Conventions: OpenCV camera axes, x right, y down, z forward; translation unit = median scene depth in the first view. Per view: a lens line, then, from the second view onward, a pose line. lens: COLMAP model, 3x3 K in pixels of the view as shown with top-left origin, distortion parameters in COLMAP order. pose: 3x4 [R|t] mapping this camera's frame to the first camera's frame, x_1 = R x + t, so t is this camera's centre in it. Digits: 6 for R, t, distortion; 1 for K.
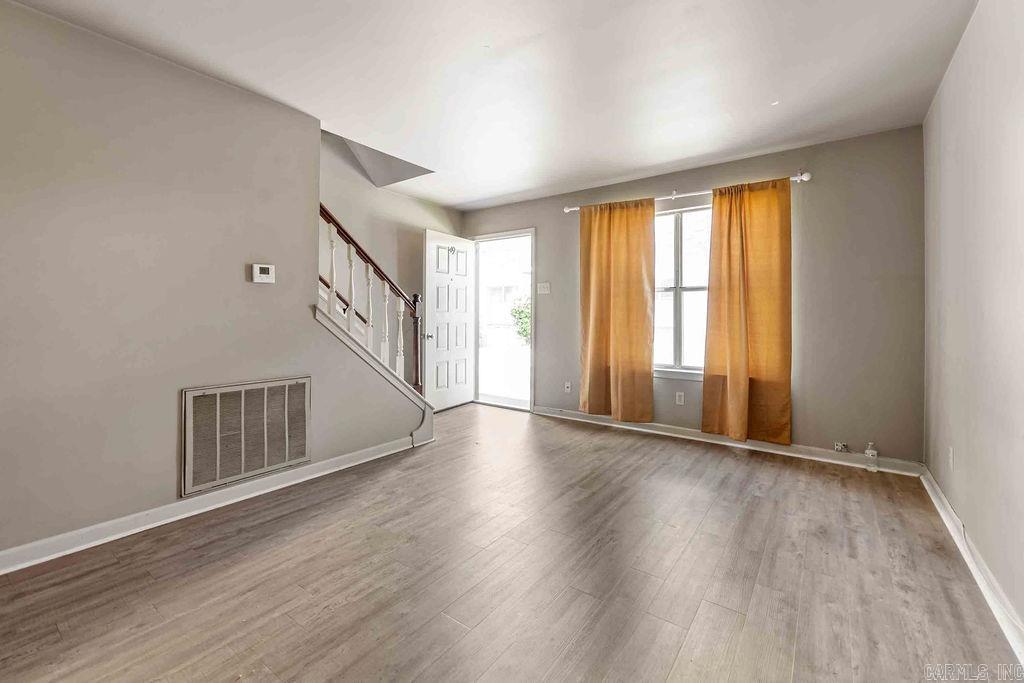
lens RADIAL K [[424.8, 0, 513.8], [0, 424.8, 314.6], [0, 0, 1]] dist [-0.000189, -0.000708]
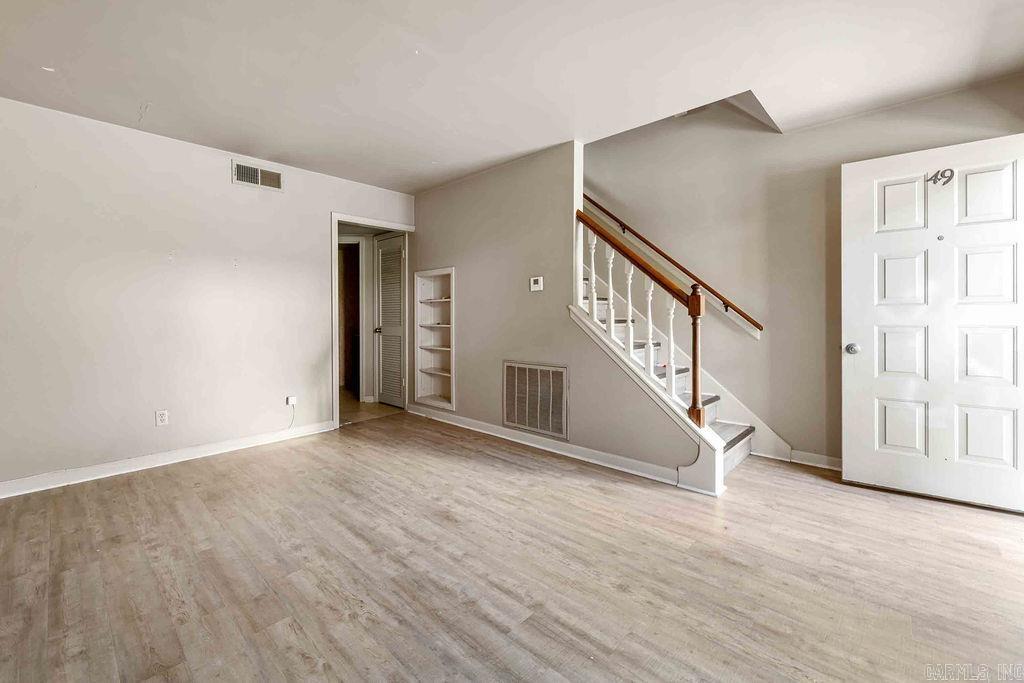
lens RADIAL K [[424.8, 0, 519.8], [0, 424.8, 316.1], [0, 0, 1]] dist [-0.000189, -0.000708]
pose [[-0.111531, -0.000125, -0.993761, 0.794616], [0.010019, 0.999949, -0.001250, 0.006664], [0.993710, -0.010095, -0.111524, 1.159259]]
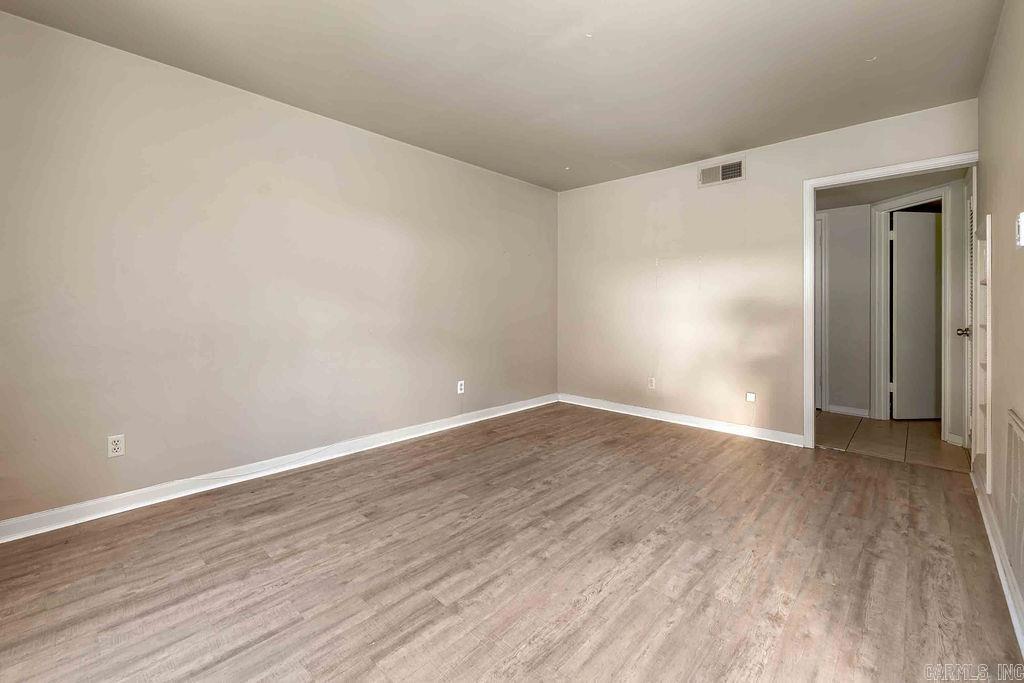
lens RADIAL K [[424.8, 0, 504.8], [0, 424.8, 307.1], [0, 0, 1]] dist [-0.000189, -0.000708]
pose [[-0.990462, -0.007970, 0.137557, -0.005923], [-0.008593, 0.999955, -0.003936, 0.006882], [-0.137520, -0.005080, -0.990486, 1.718359]]
